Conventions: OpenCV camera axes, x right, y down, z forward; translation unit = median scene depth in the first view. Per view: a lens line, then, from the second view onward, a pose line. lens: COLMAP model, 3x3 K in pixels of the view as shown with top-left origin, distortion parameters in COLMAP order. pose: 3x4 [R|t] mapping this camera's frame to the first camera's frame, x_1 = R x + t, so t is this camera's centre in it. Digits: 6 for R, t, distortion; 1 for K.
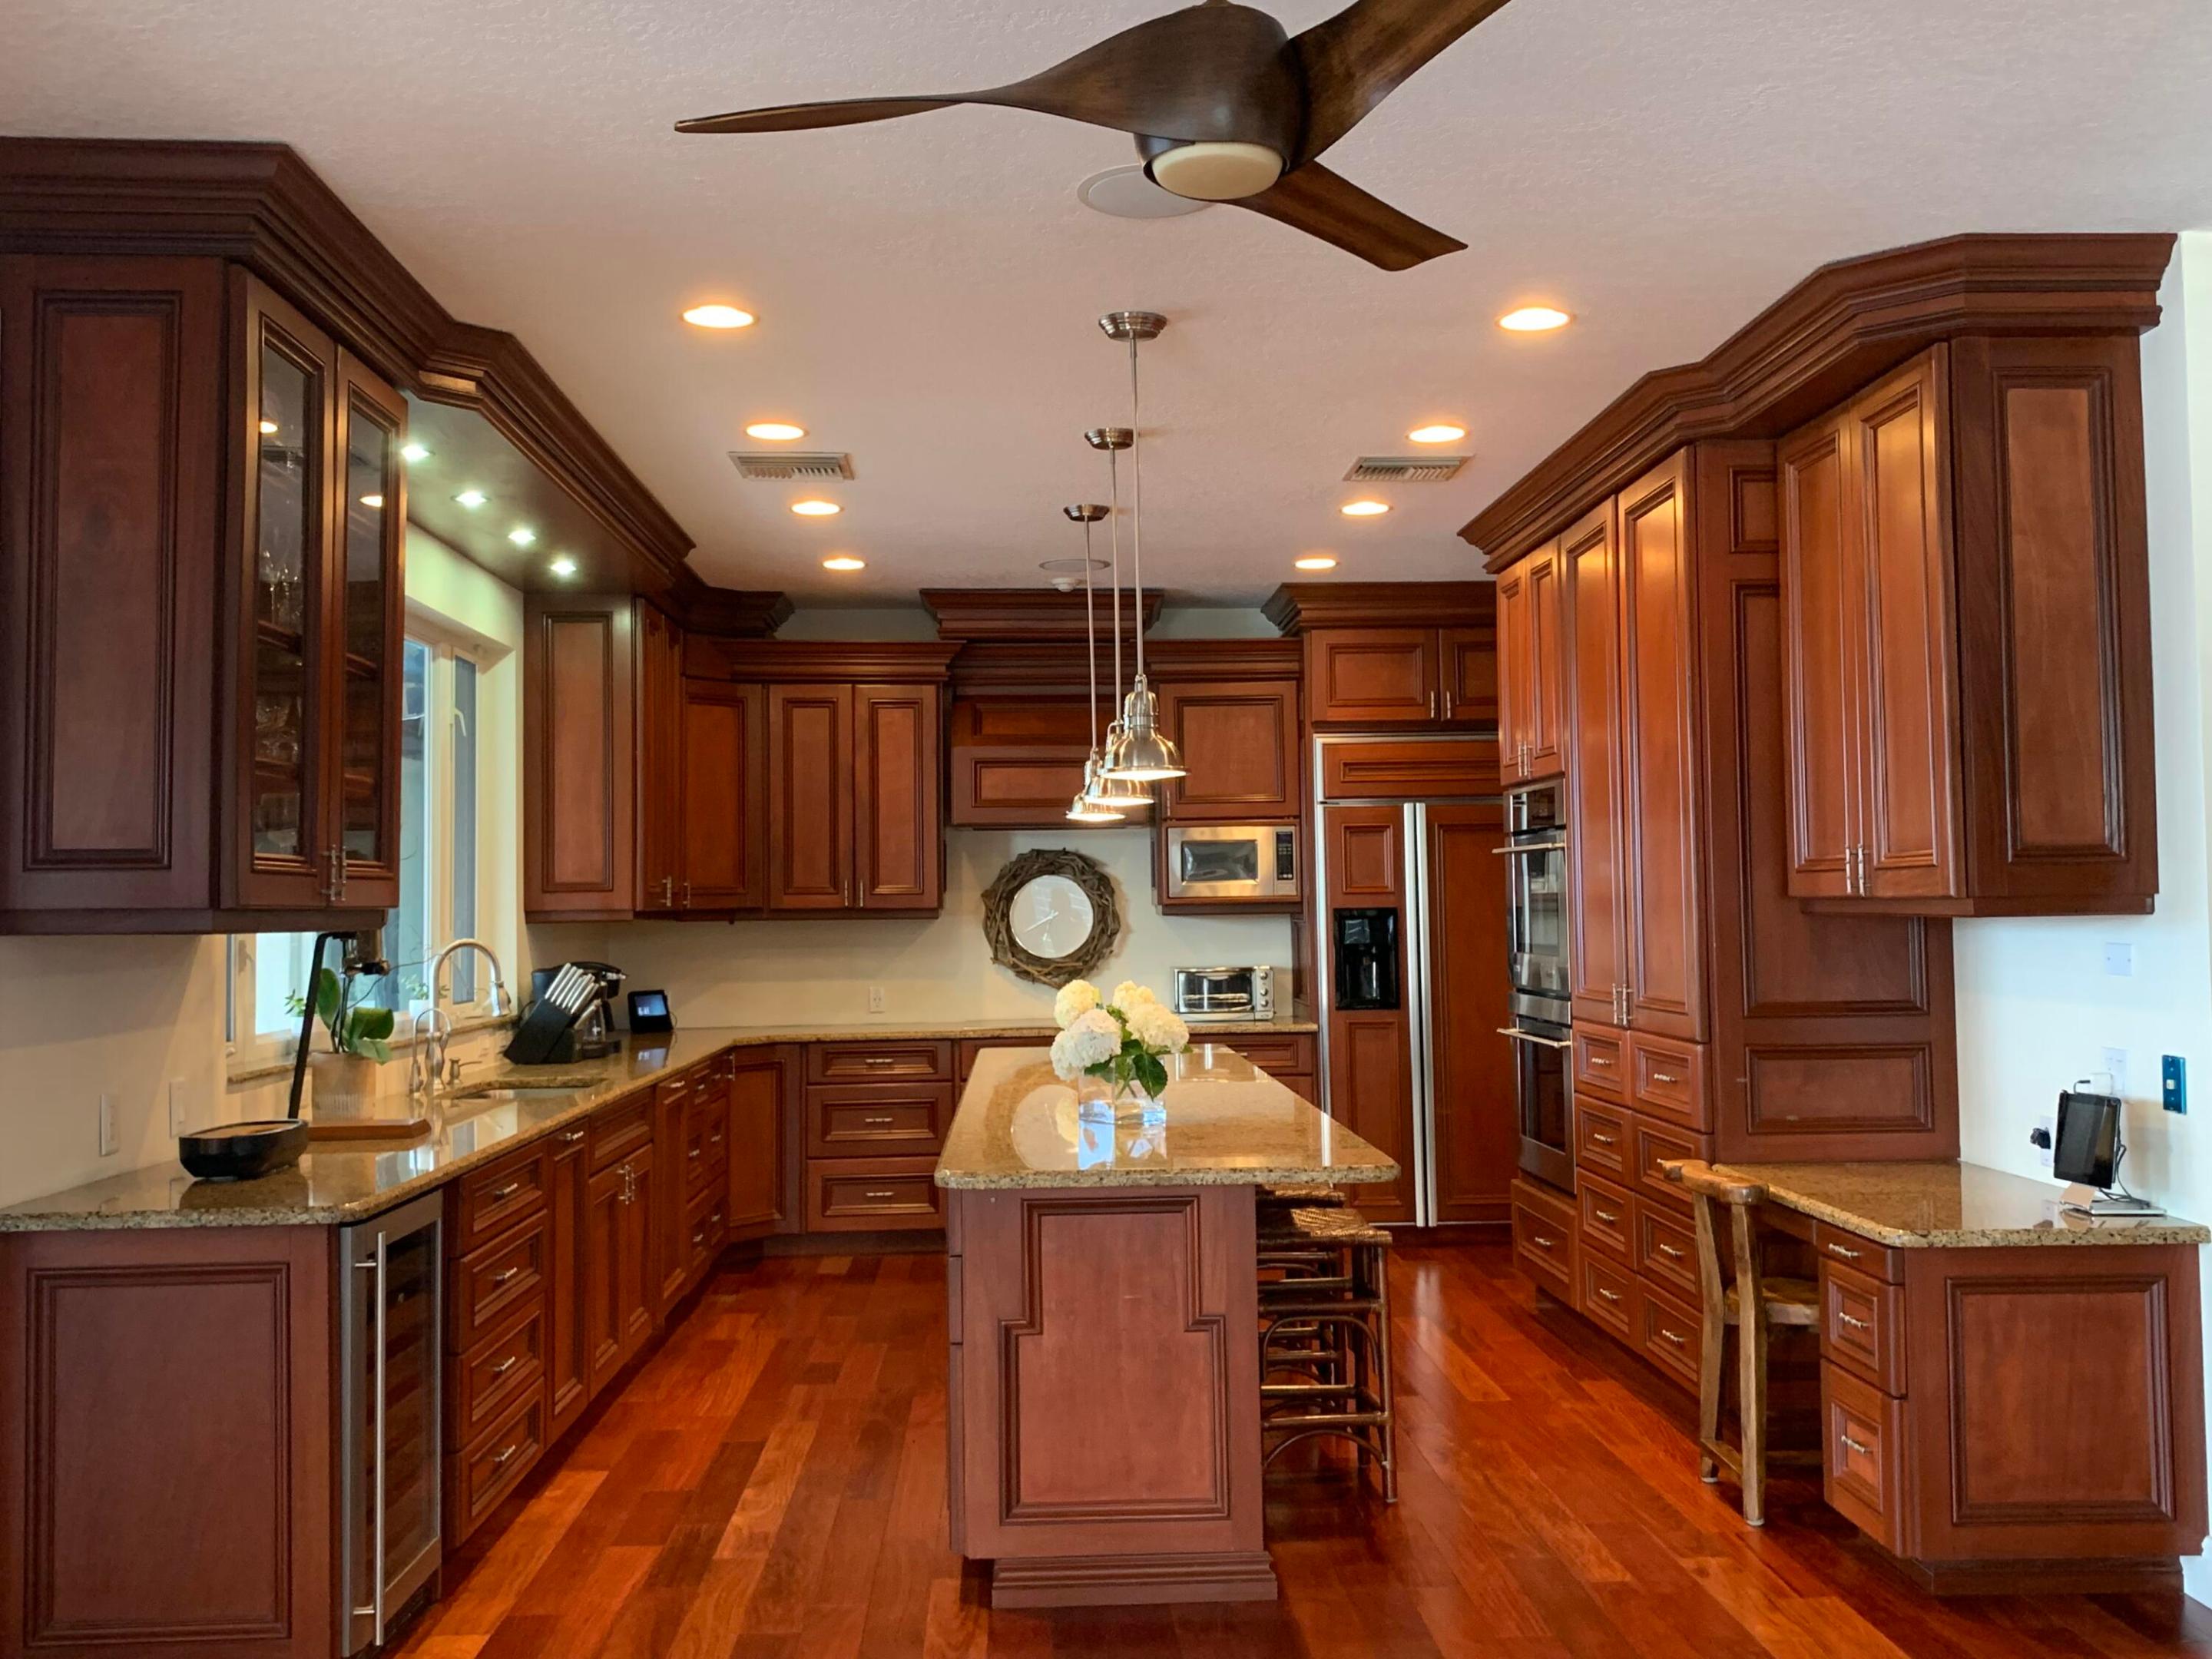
lens RADIAL K [[2050.0, 0, 1093.5], [0, 2050.0, 817.0], [0, 0, 1]] dist [0.099867, -0.203637]
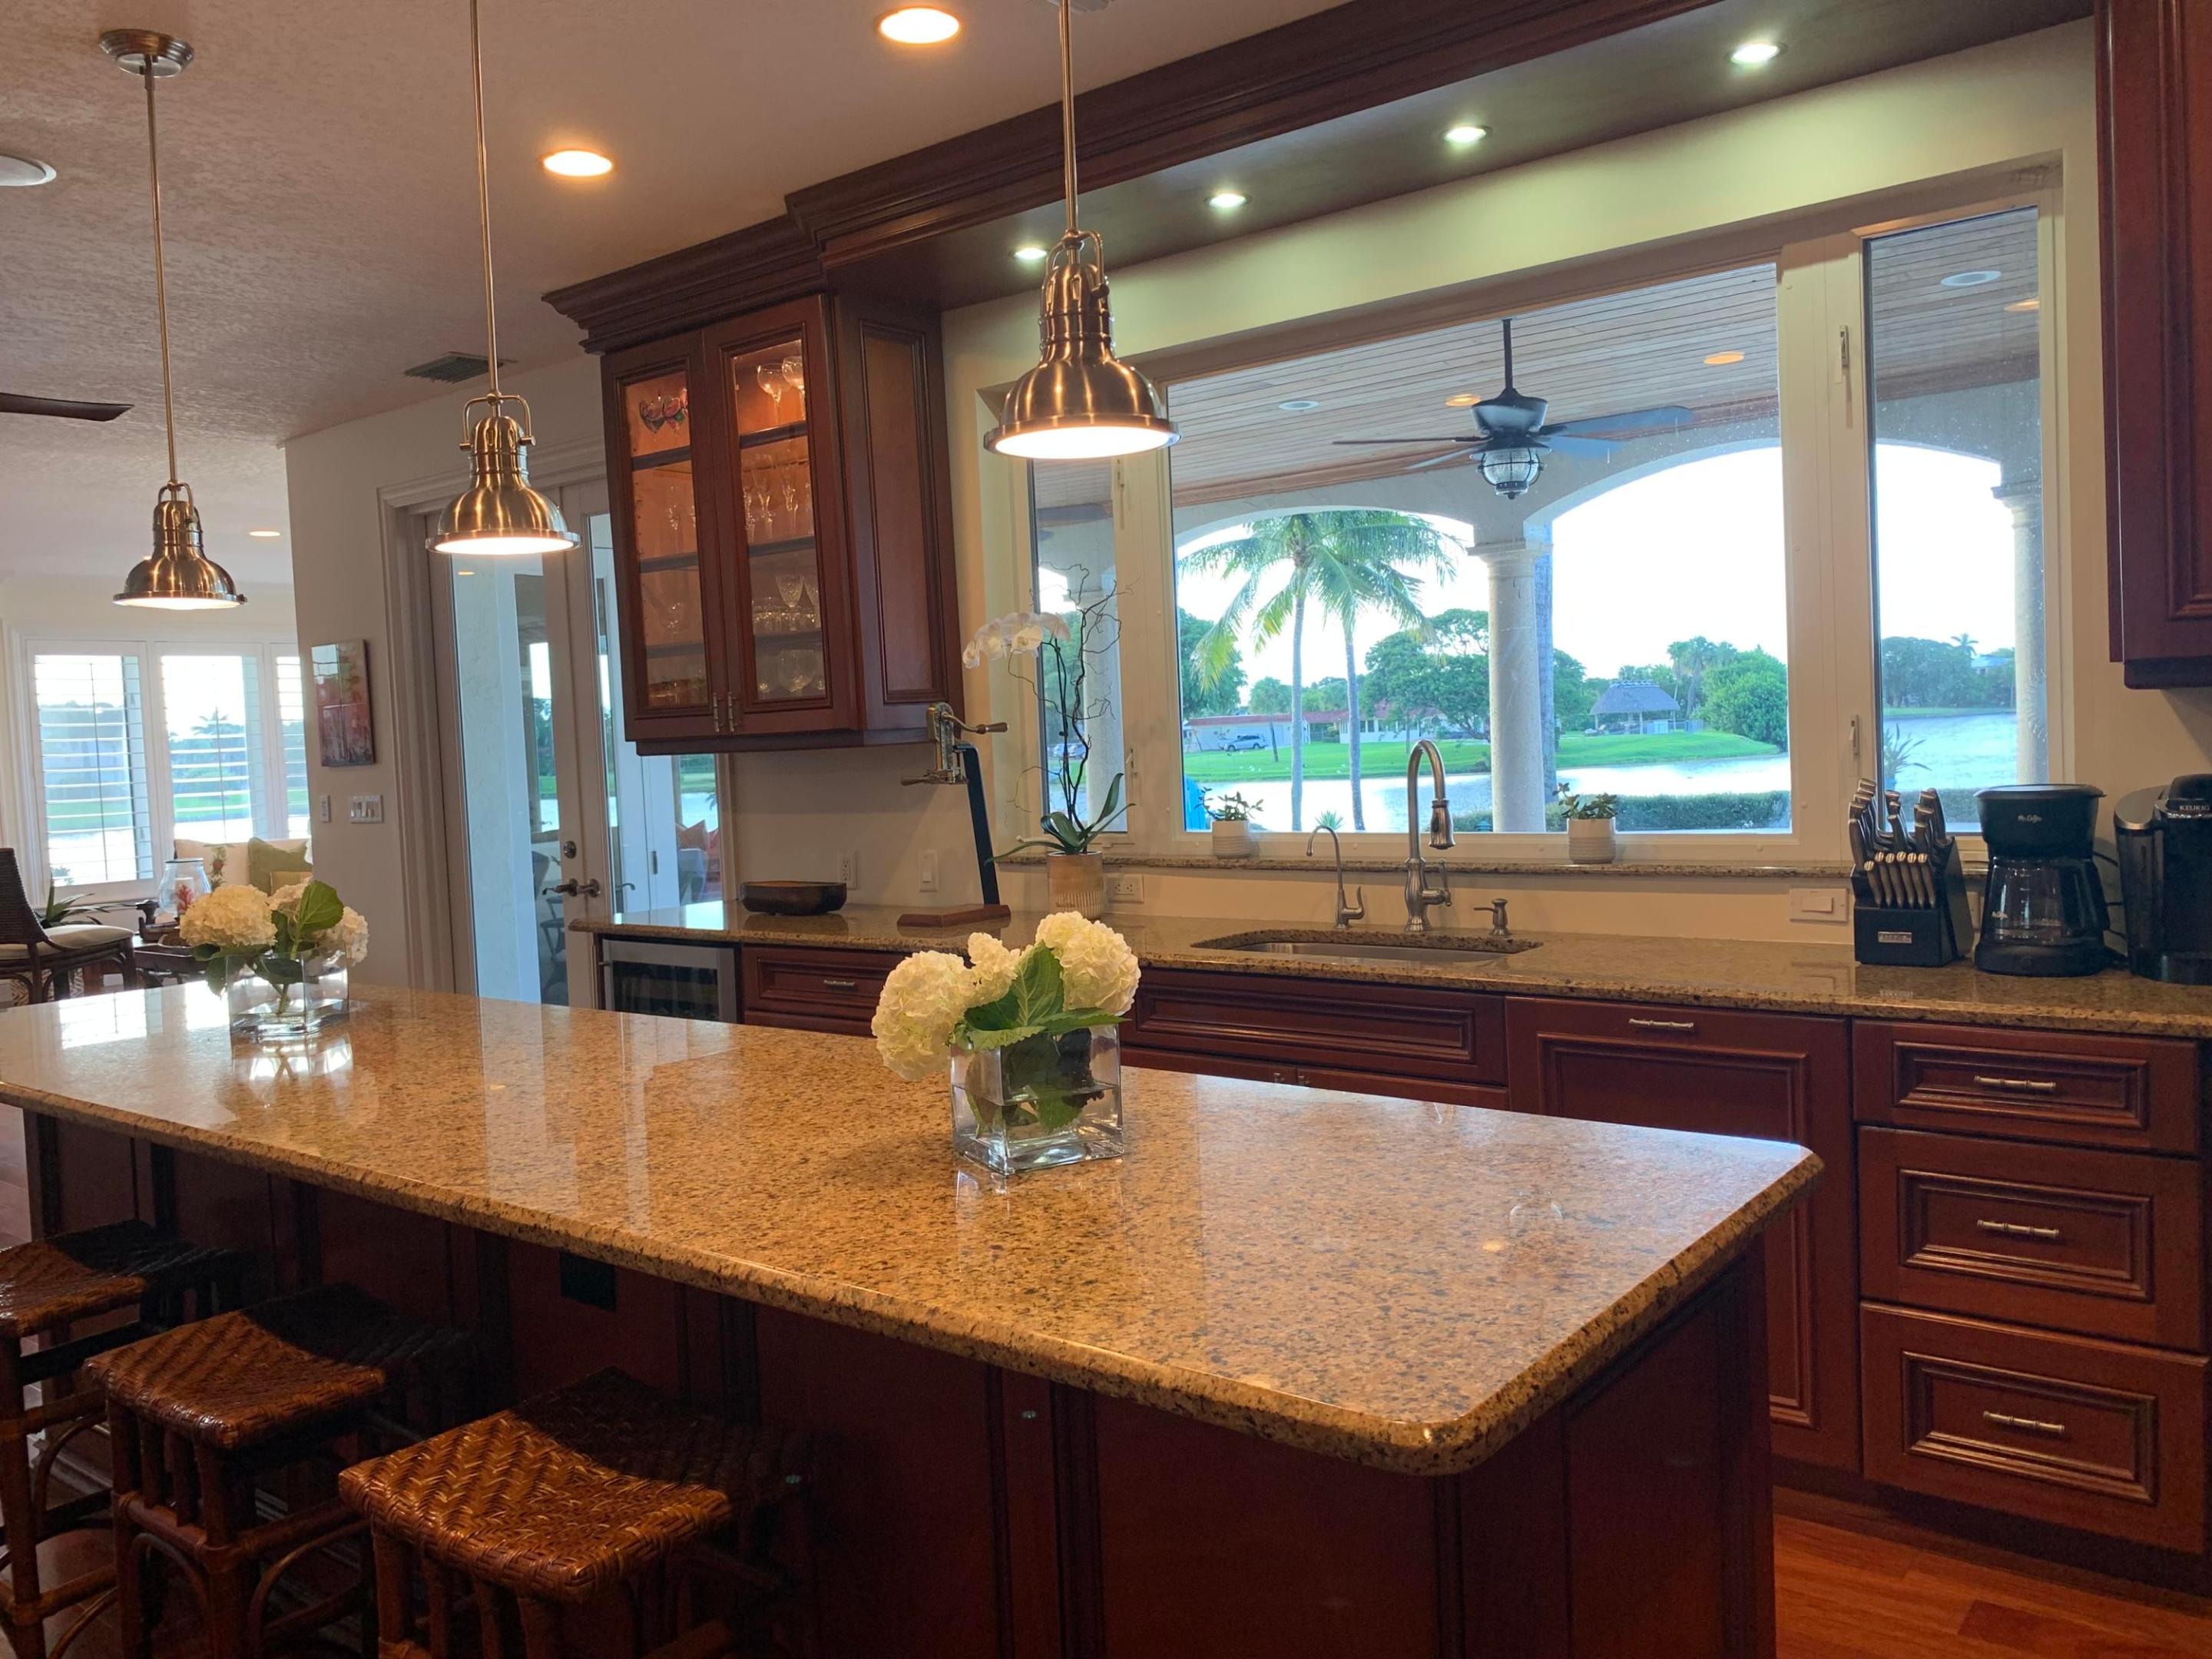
lens RADIAL K [[1807.2, 0, 1106.0], [0, 1807.2, 829.5], [0, 0, 1]] dist [0.043106, 0.000337]
pose [[-0.653614, 0.072564, -0.753342, 0.283898], [0.081934, 0.996327, 0.024881, 0.069471], [0.752380, -0.045462, -0.657158, 1.419485]]
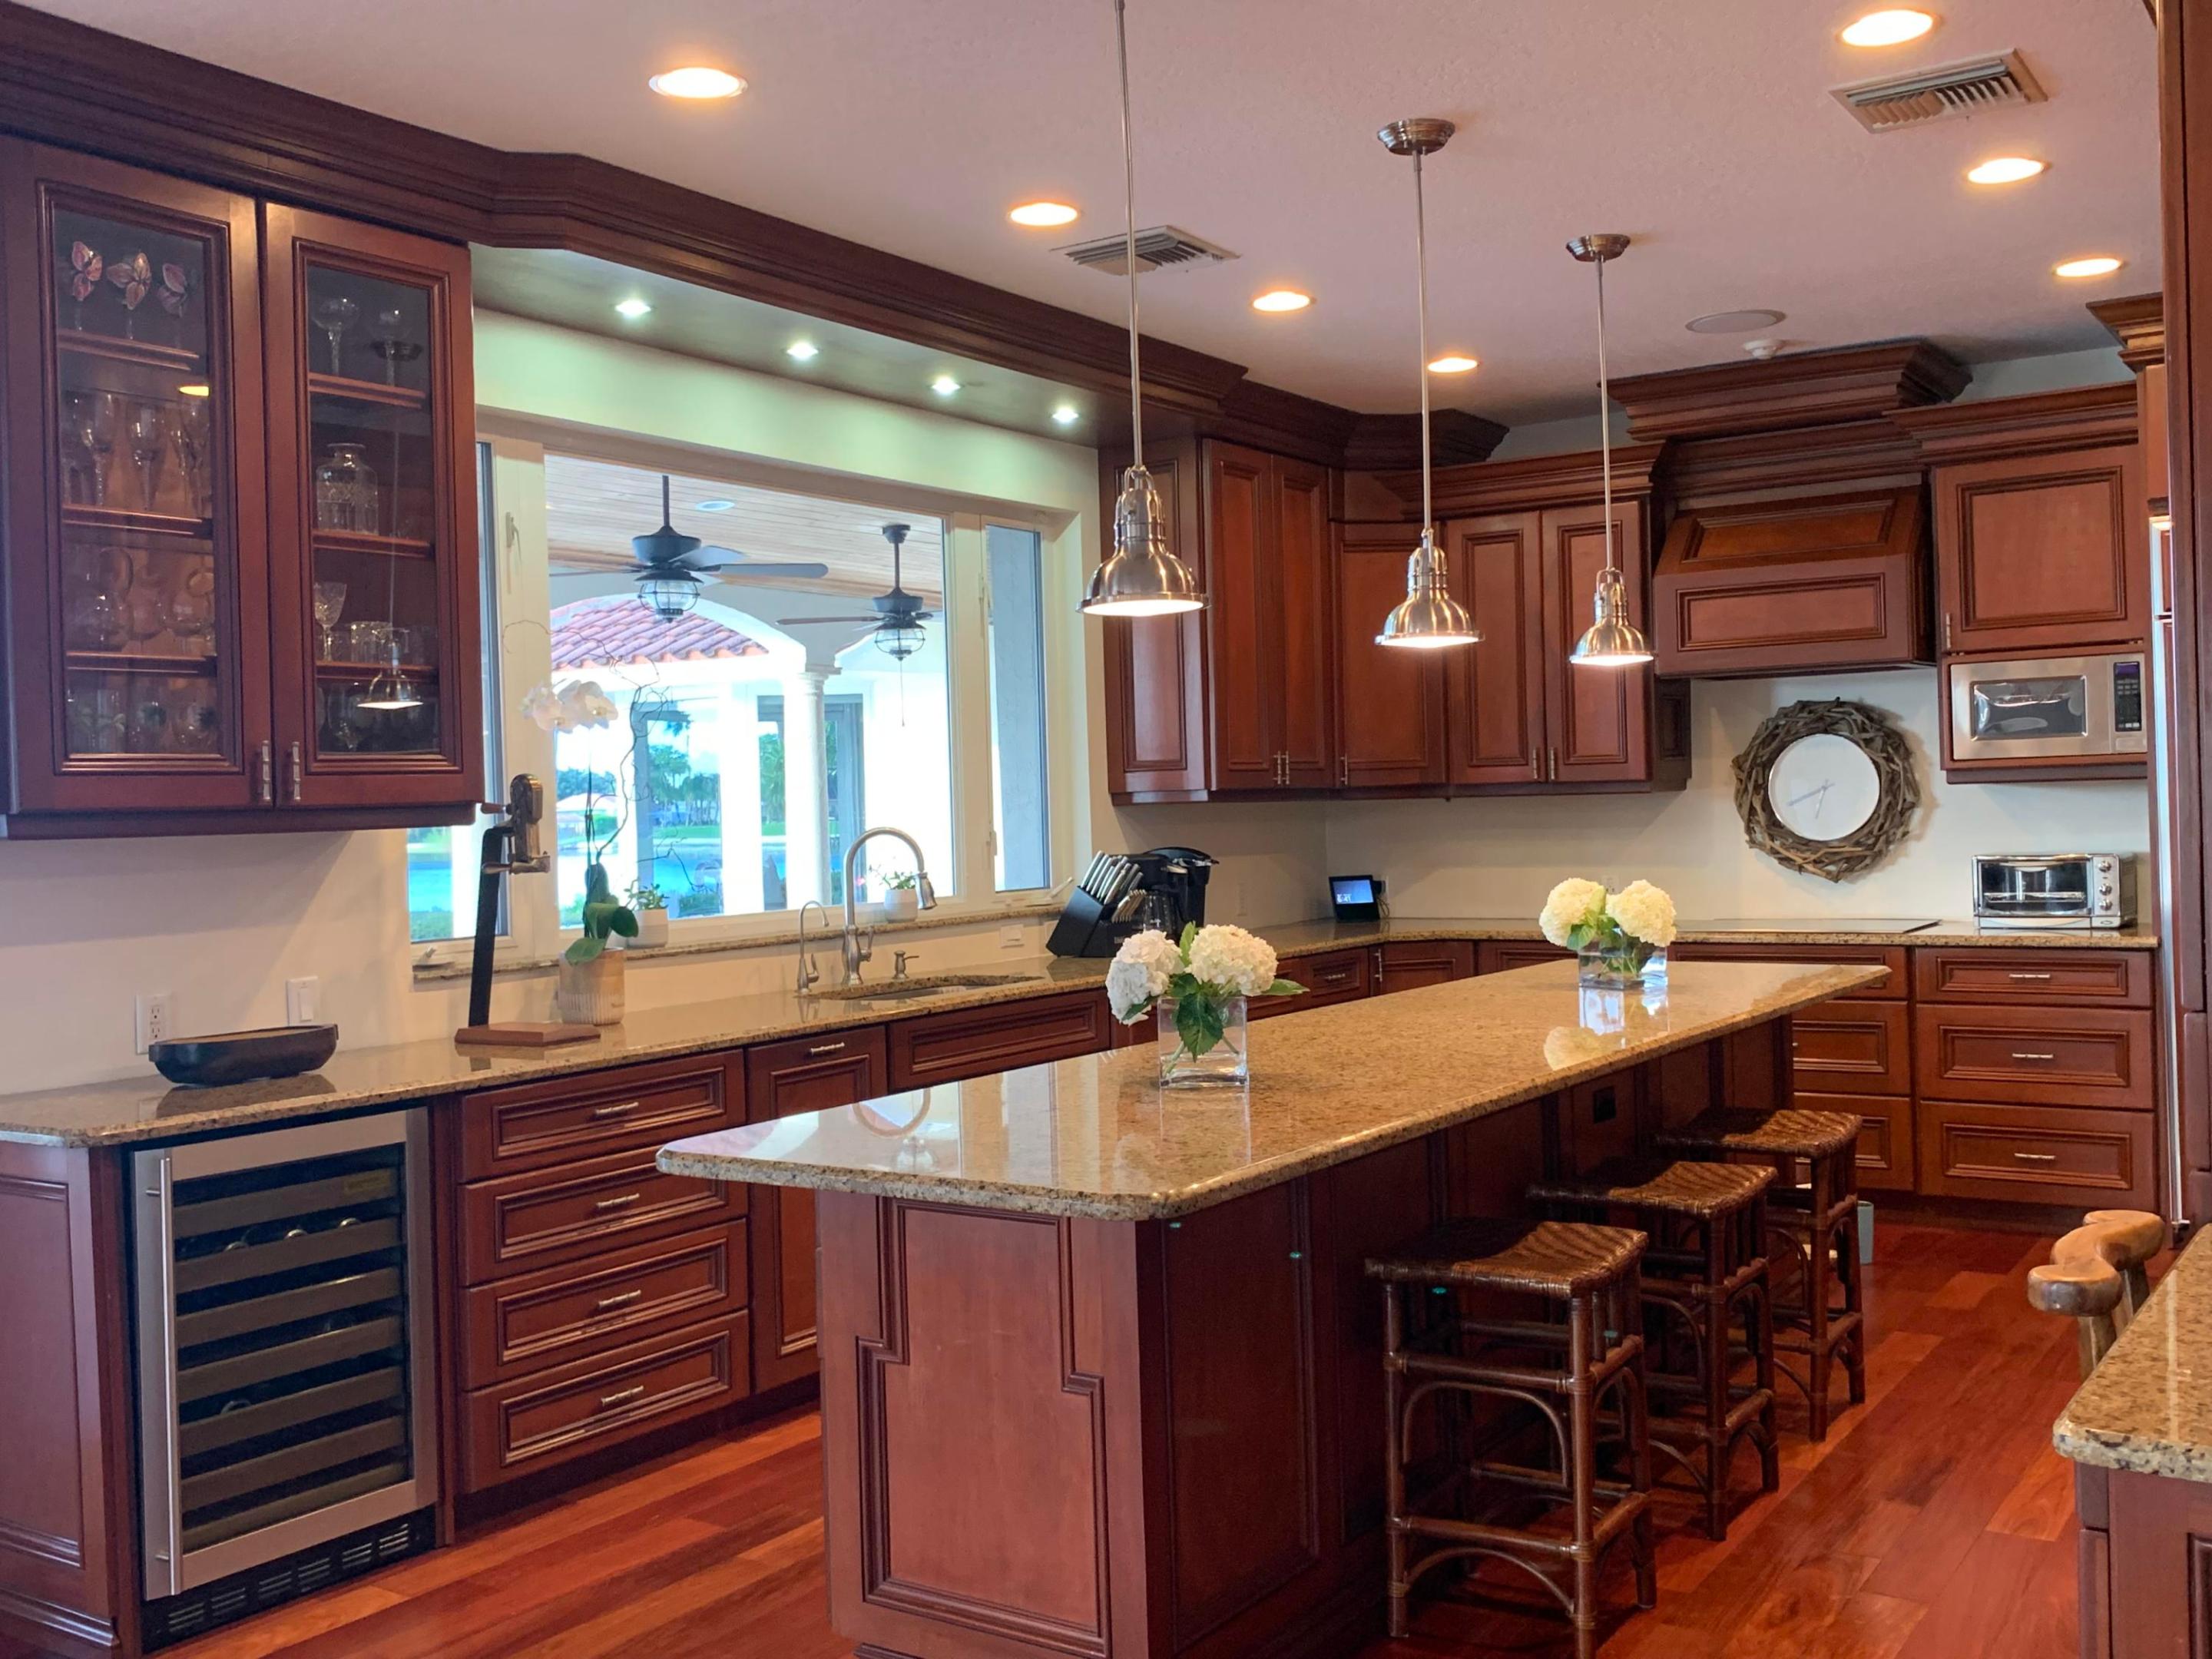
lens RADIAL K [[2050.0, 0, 1093.5], [0, 2050.0, 817.0], [0, 0, 1]] dist [0.099867, -0.203637]
pose [[0.801630, -0.005538, -0.597795, 0.349074], [0.044713, 0.997712, 0.050717, 0.012300], [0.596146, -0.067386, 0.800043, 0.328889]]
